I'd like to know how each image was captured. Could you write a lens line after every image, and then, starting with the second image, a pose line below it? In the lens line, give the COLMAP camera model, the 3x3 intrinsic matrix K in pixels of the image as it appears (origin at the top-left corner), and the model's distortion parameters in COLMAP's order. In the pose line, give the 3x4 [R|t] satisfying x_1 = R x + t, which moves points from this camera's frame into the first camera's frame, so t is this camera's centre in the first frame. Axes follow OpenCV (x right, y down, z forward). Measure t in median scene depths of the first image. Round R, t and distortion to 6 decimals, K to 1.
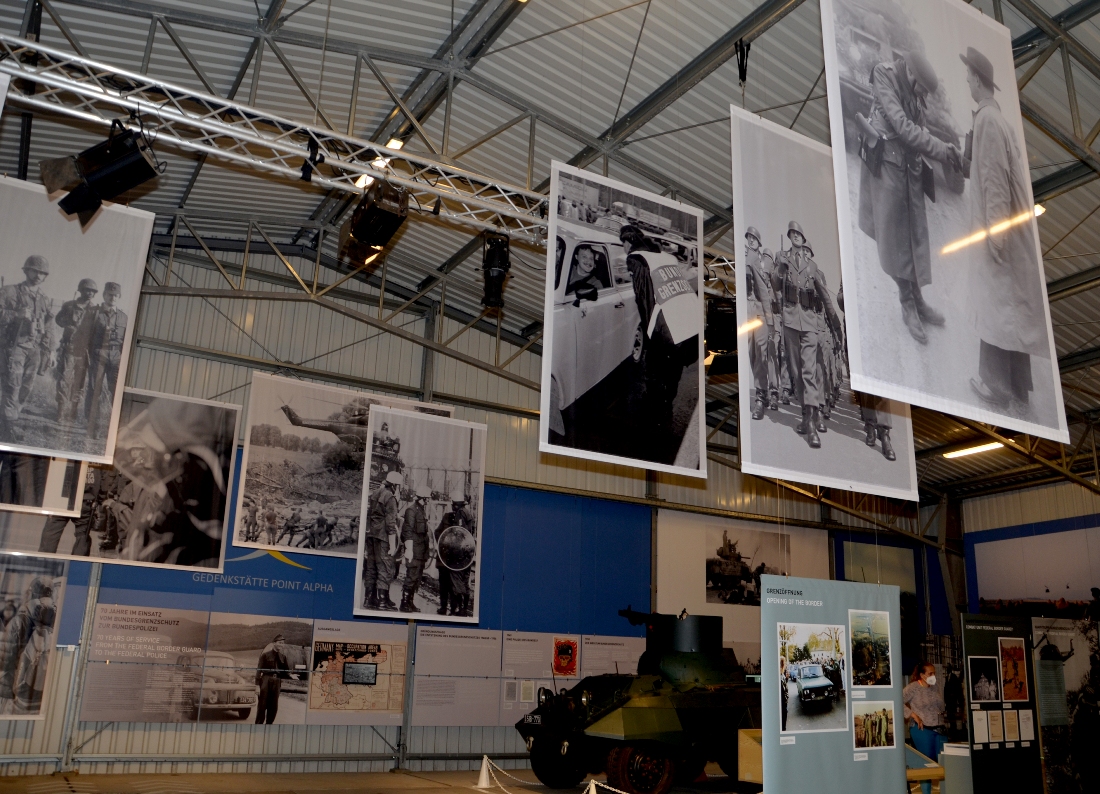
lens RADIAL K [[958.2, 0, 592.7], [0, 958.2, 372.5], [0, 0, 1]] dist [-0.147378, 0.097311]
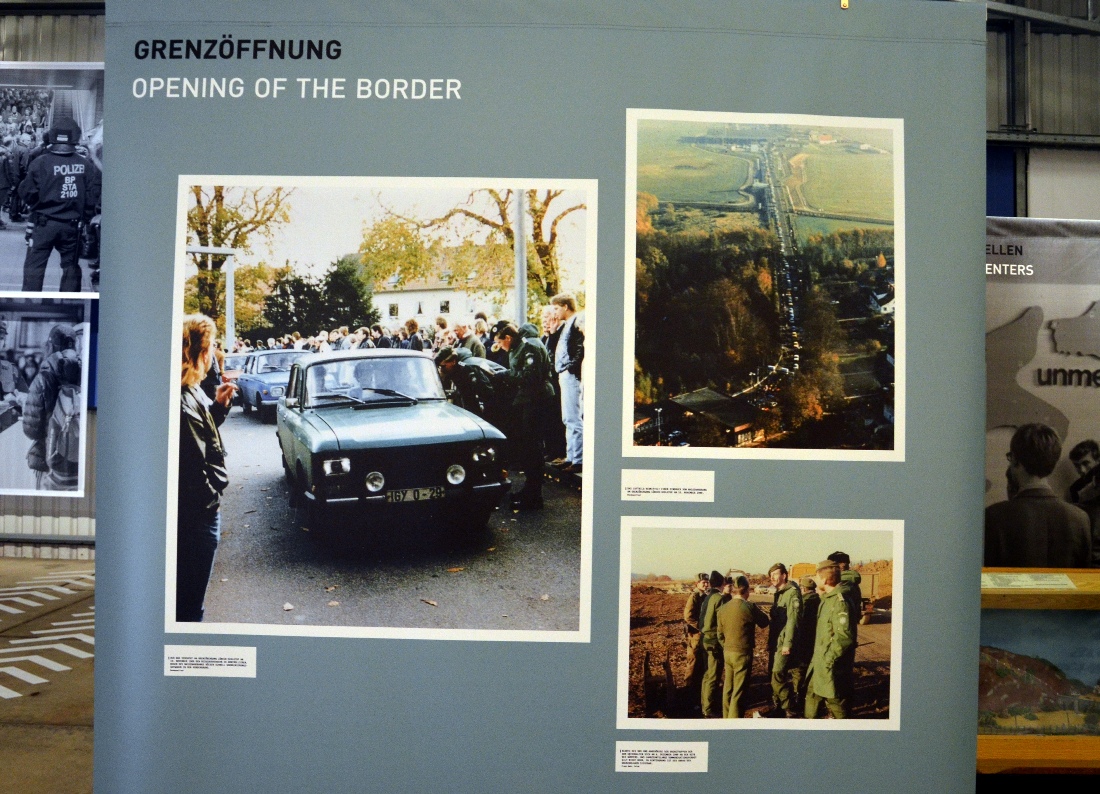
lens RADIAL K [[1072.6, 0, 526.6], [0, 1072.6, 391.4], [0, 0, 1]] dist [-0.111088, 0.000000]
pose [[0.833583, -0.024575, -0.551847, 0.237688], [0.166585, 0.963684, 0.208717, 0.159141], [0.526677, -0.265912, 0.807405, 0.470884]]
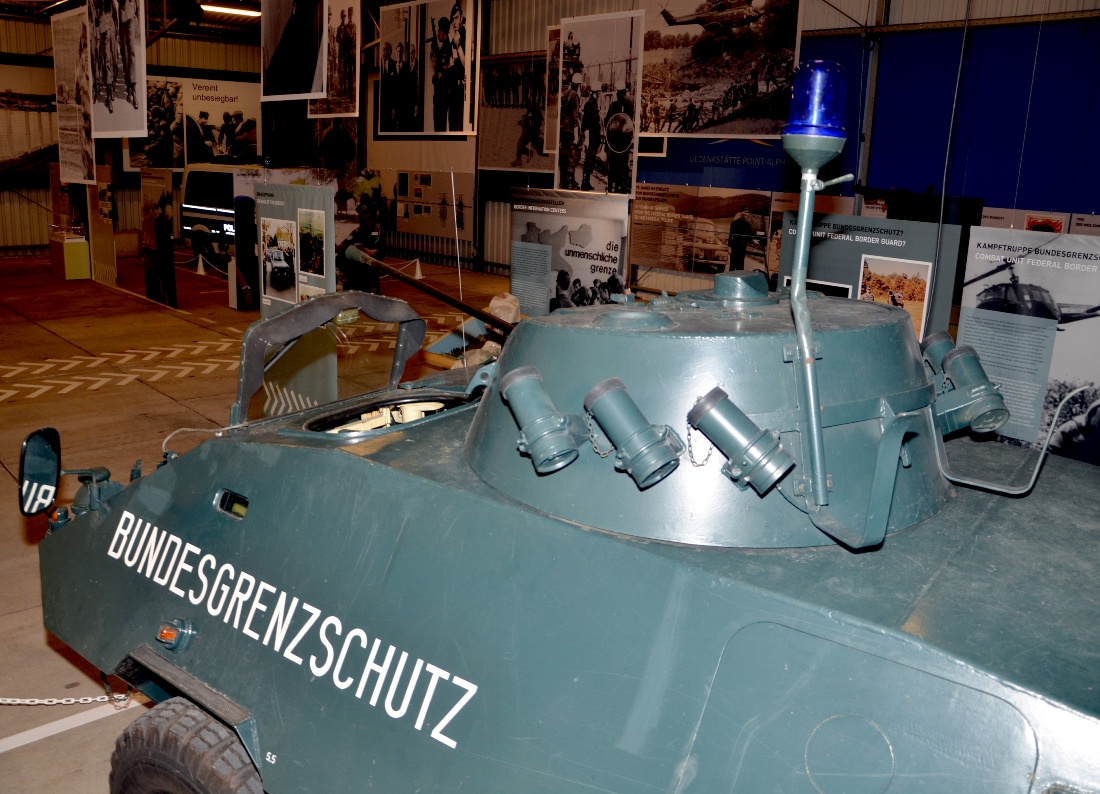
lens RADIAL K [[958.2, 0, 546.7], [0, 958.2, 402.3], [0, 0, 1]] dist [-0.147378, 0.097311]
pose [[0.162591, 0.227247, -0.960168, 0.932185], [0.269055, 0.926028, 0.264727, 0.151677], [0.949301, -0.301381, 0.089422, 0.684420]]
